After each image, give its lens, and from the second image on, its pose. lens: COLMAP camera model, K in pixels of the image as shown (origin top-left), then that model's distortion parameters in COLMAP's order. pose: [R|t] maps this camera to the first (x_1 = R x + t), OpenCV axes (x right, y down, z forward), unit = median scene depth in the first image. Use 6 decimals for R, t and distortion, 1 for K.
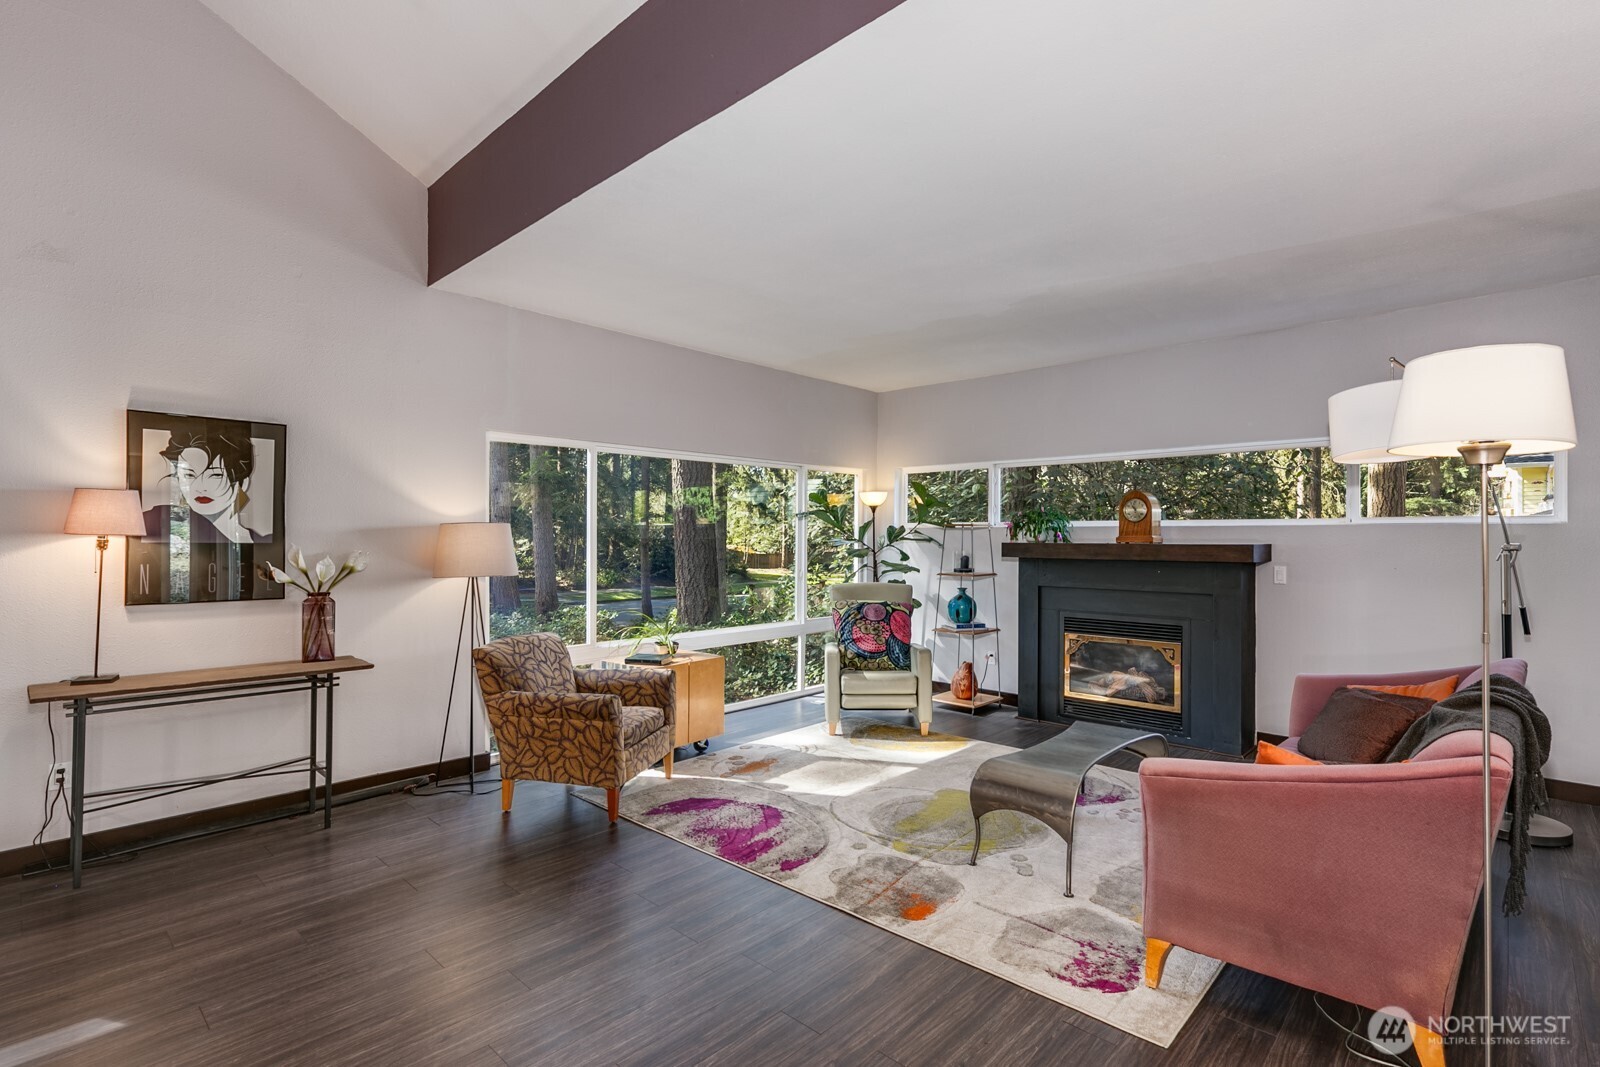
lens RADIAL K [[738.5, 0, 802.3], [0, 738.5, 535.0], [0, 0, 1]] dist [-0.000200, -0.000400]
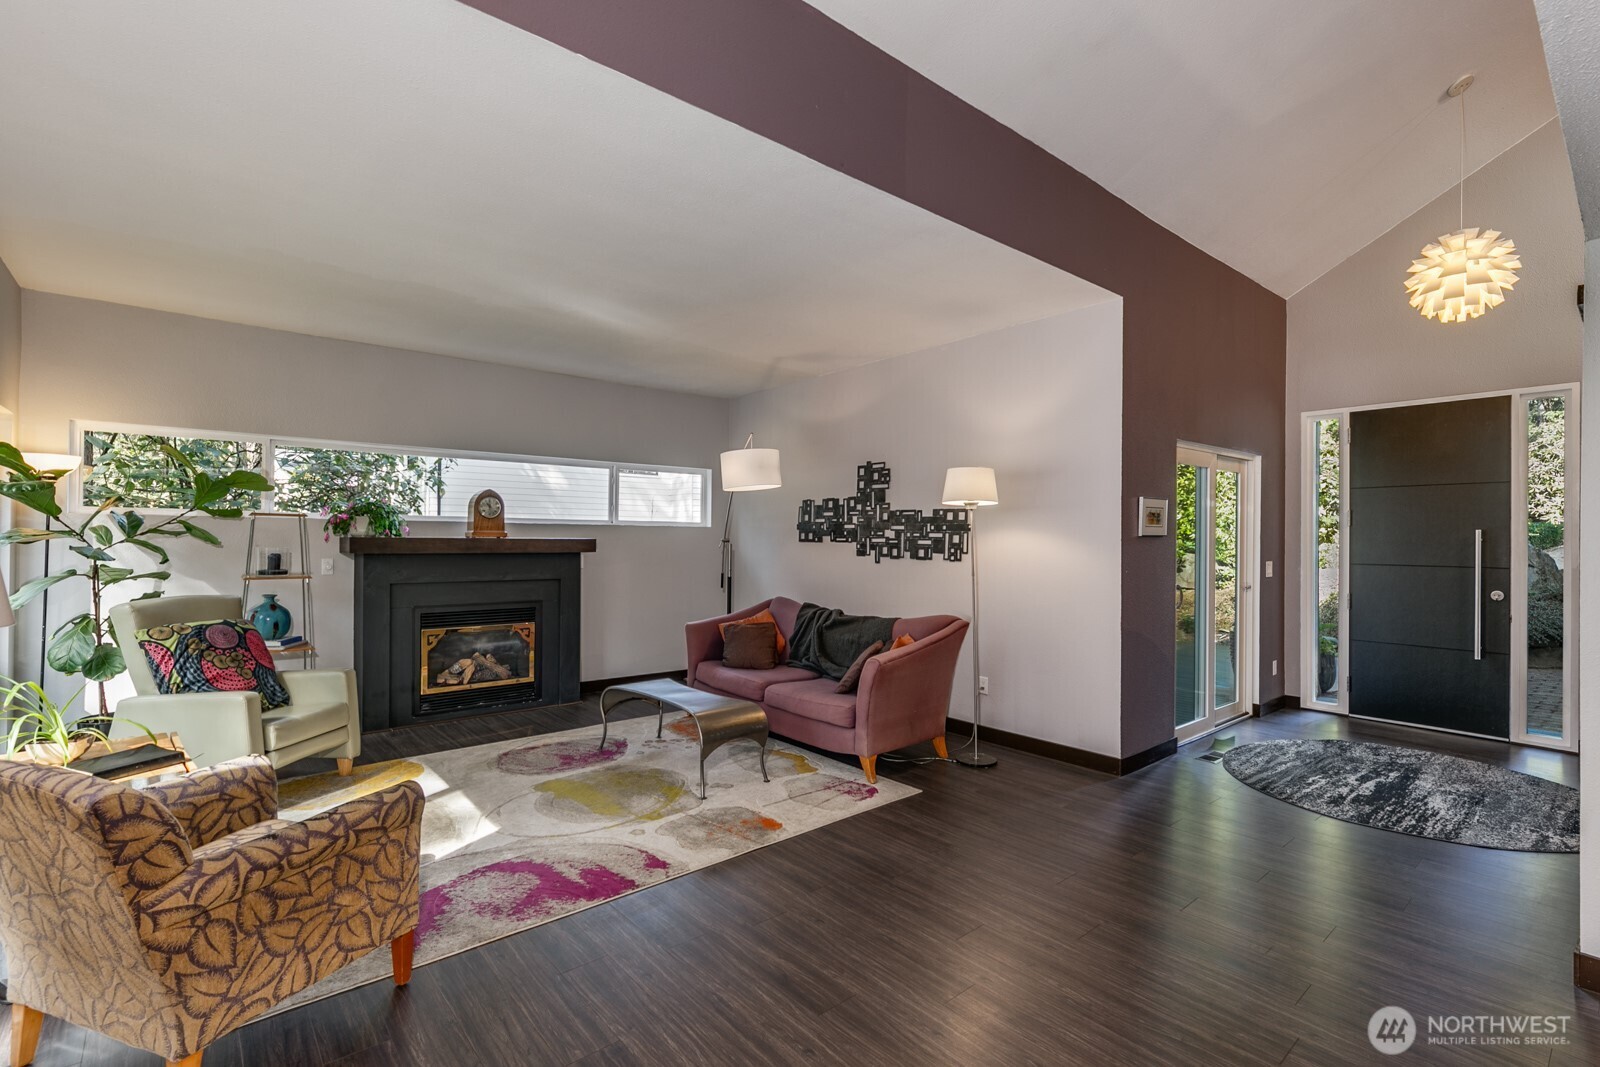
lens RADIAL K [[738.5, 0, 803.1], [0, 738.5, 537.3], [0, 0, 1]] dist [-0.000200, -0.000400]
pose [[0.123316, -0.000189, 0.992367, -0.821558], [-0.014150, 0.999898, 0.001948, 0.002756], [-0.992267, -0.014282, 0.123301, 0.579557]]
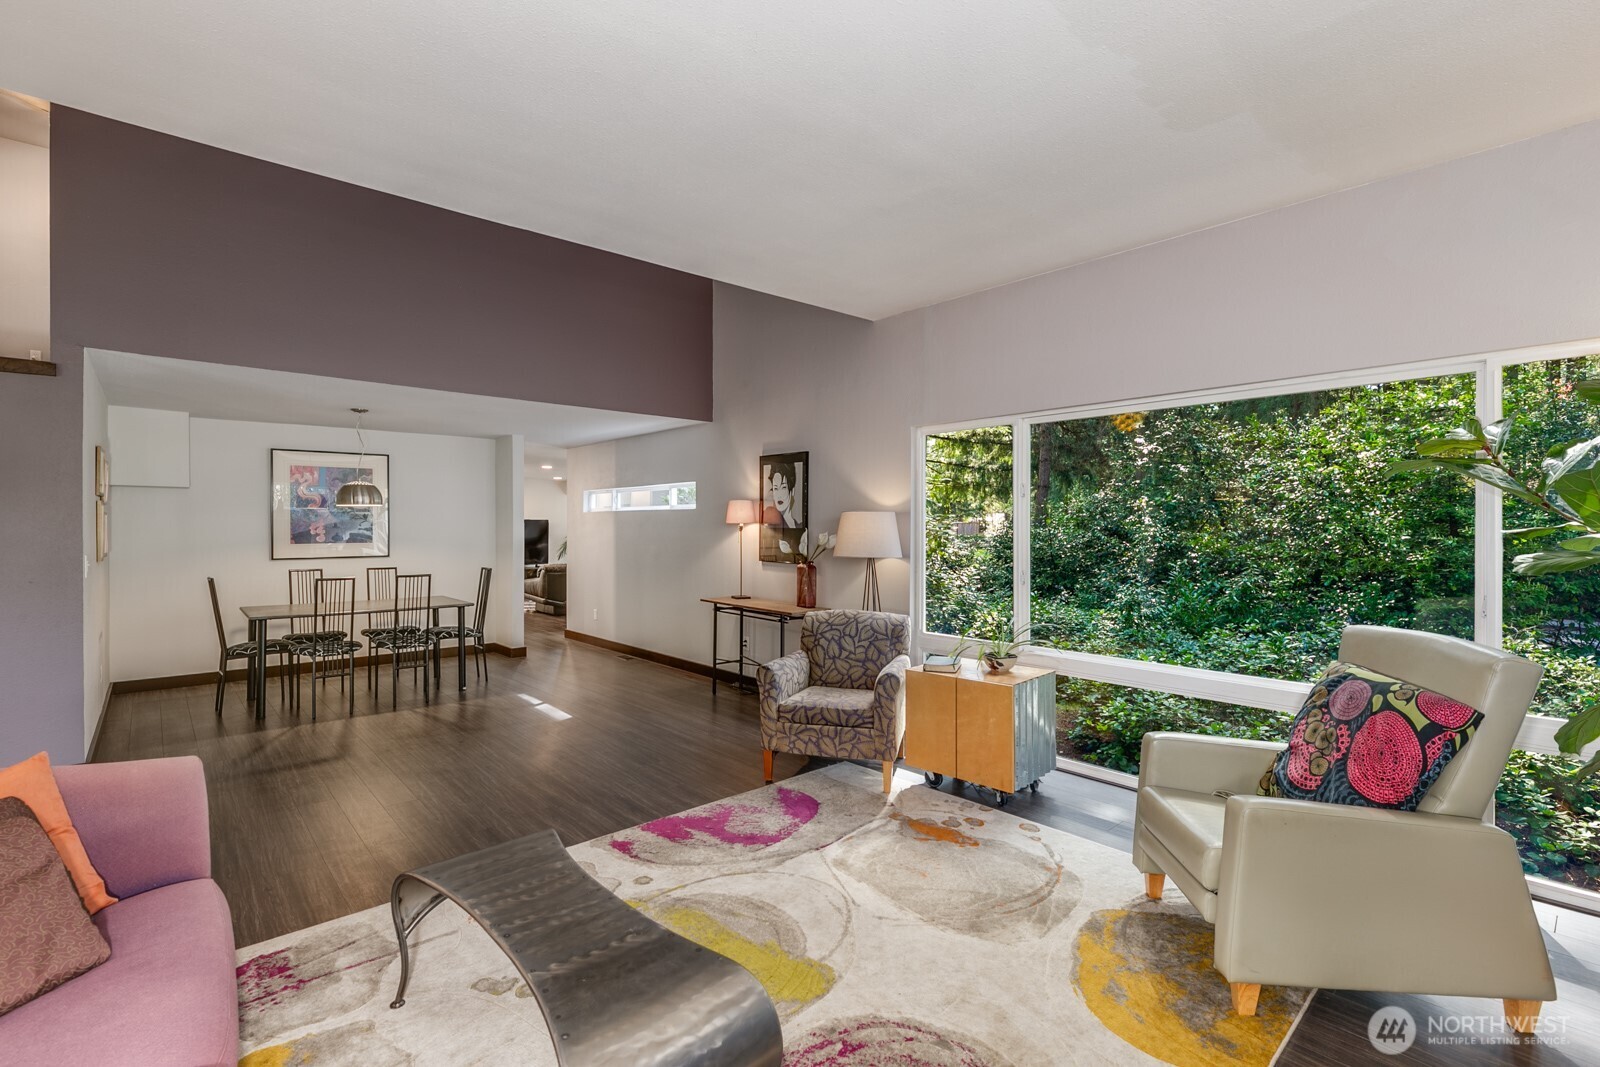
lens RADIAL K [[738.5, 0, 828.8], [0, 738.5, 526.9], [0, 0, 1]] dist [-0.000200, -0.000400]
pose [[-0.062893, 0.001858, -0.998019, 0.828361], [0.005192, 0.999985, 0.001534, 0.005520], [0.998007, -0.005086, -0.062902, 1.138792]]
